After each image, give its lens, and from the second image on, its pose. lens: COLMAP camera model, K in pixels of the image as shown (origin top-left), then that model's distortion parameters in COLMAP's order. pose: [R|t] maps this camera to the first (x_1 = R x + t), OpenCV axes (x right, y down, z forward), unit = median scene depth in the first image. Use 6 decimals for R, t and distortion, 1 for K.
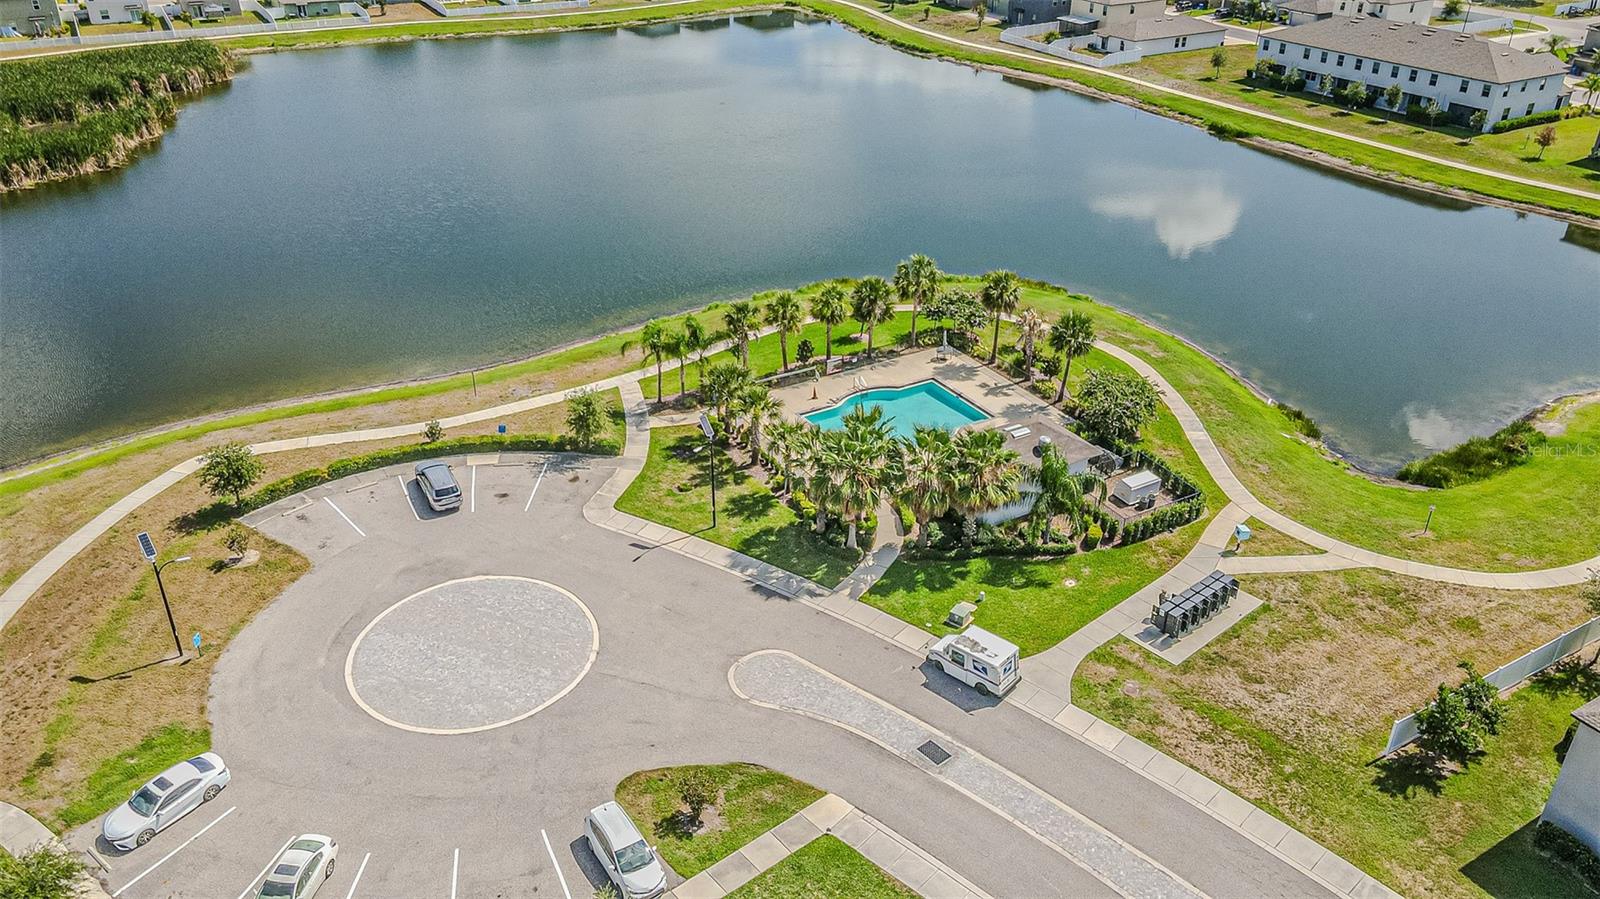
lens RADIAL K [[1186.7, 0, 800.5], [0, 1186.7, 444.3], [0, 0, 1]] dist [-0.004259, 0.026969]
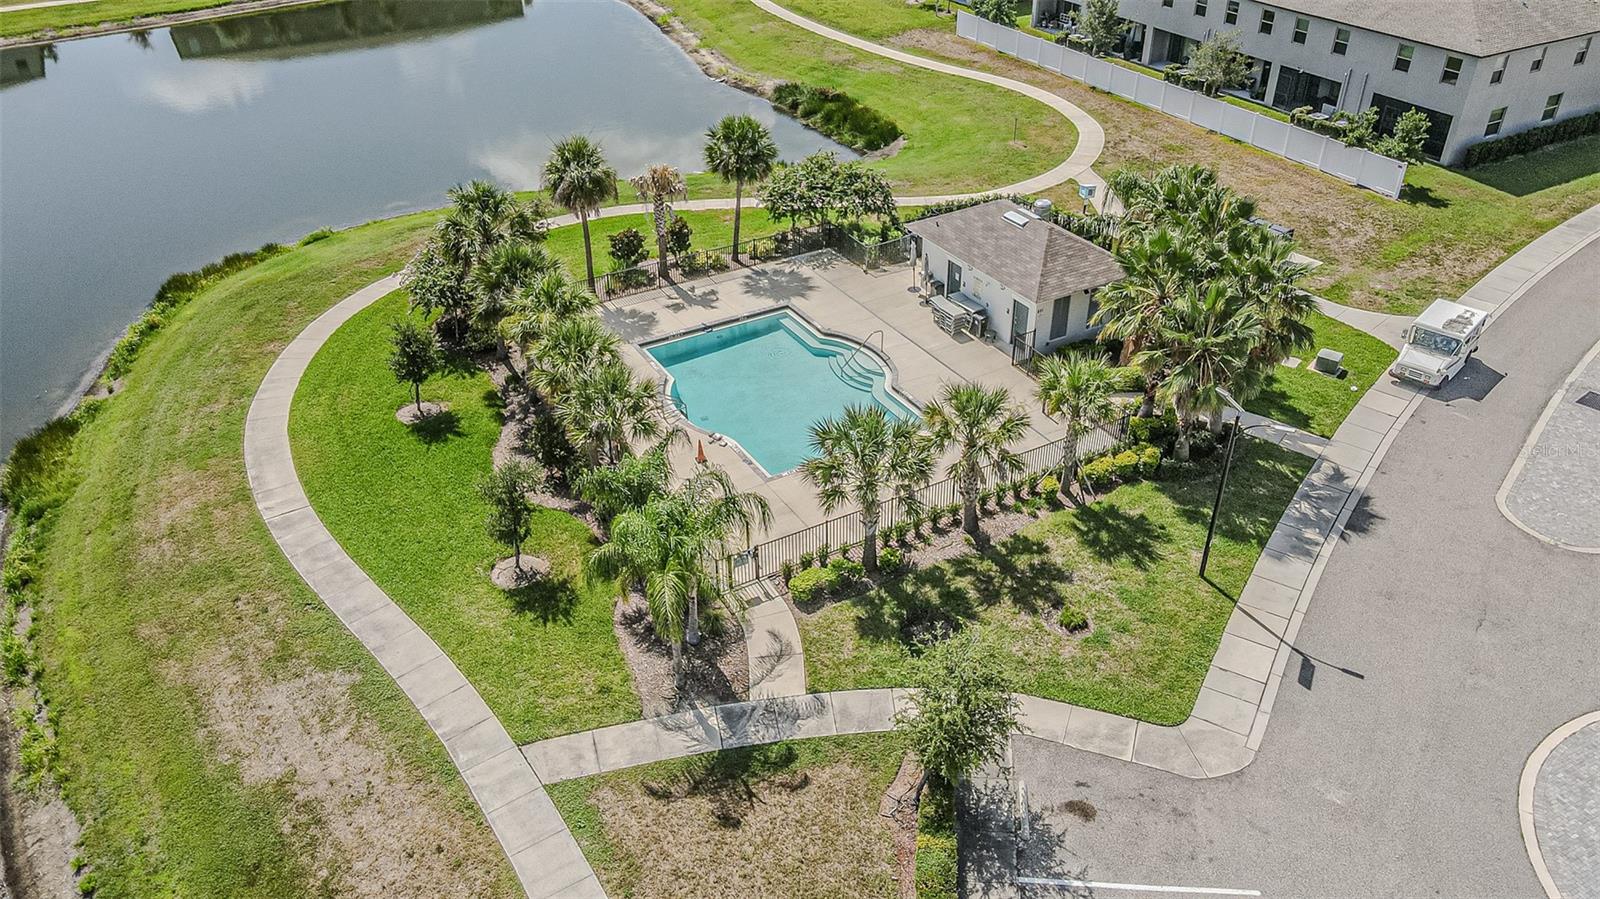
lens RADIAL K [[1186.7, 0, 801.4], [0, 1186.7, 452.6], [0, 0, 1]] dist [-0.004259, 0.026969]
pose [[0.013662, -0.550390, 0.834796, -0.486298], [0.497172, 0.728097, 0.471906, -0.308533], [-0.867544, 0.408590, 0.283586, 0.982511]]
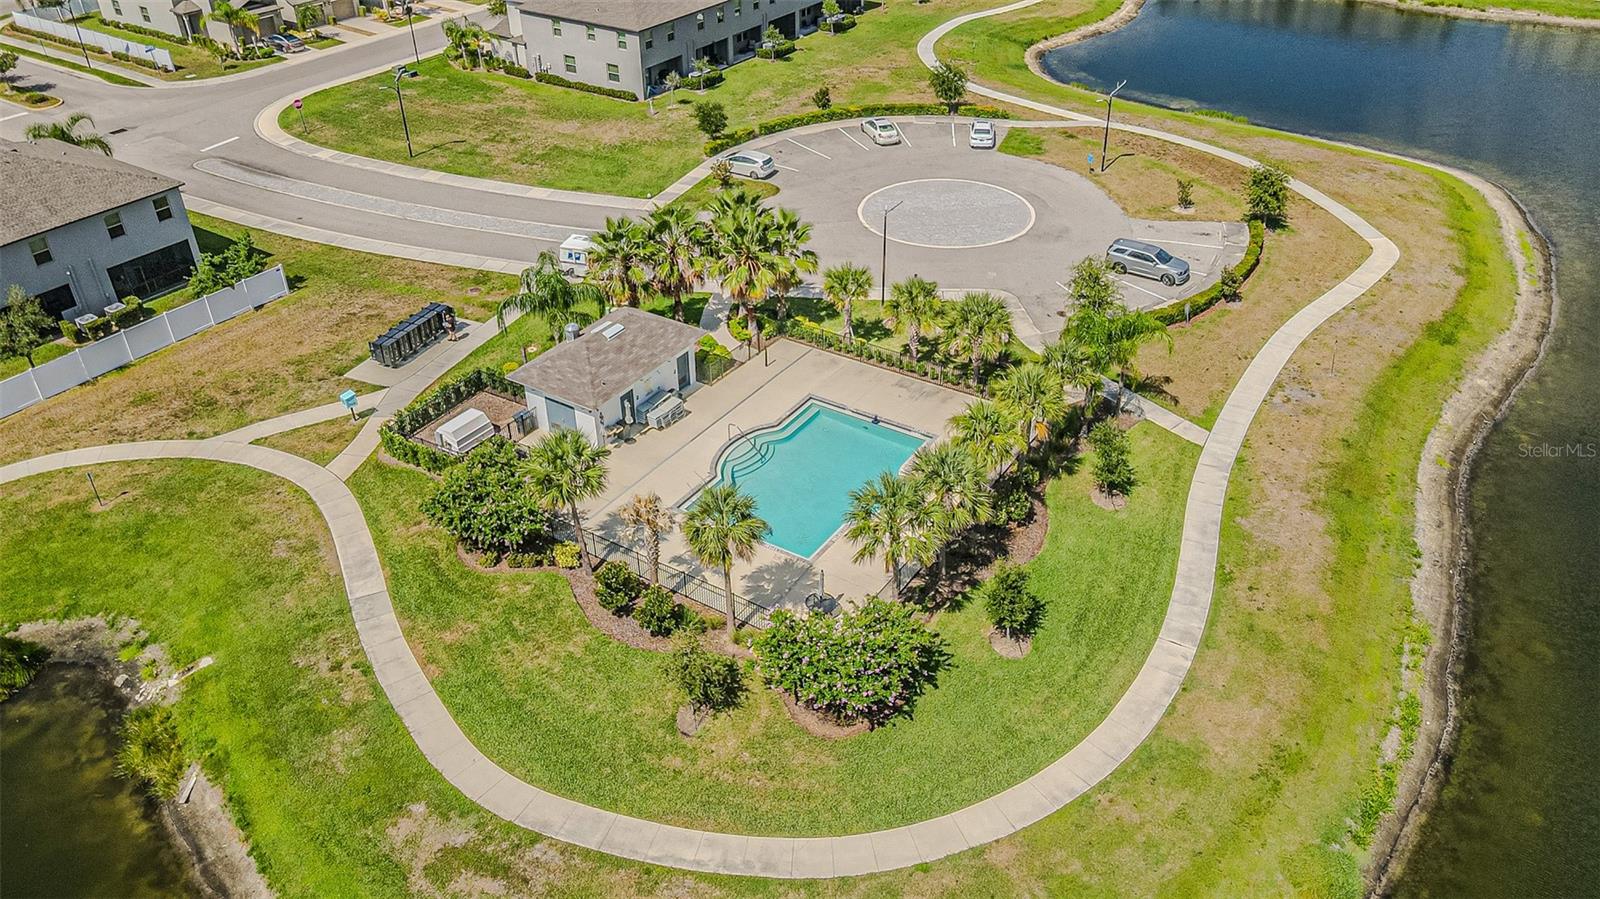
lens RADIAL K [[1186.7, 0, 801.6], [0, 1186.7, 443.2], [0, 0, 1]] dist [-0.004259, 0.026969]
pose [[-0.895309, 0.251573, -0.367603, 0.391250], [-0.213203, 0.482569, 0.849513, -0.723095], [0.391108, 0.838951, -0.378412, 1.454281]]
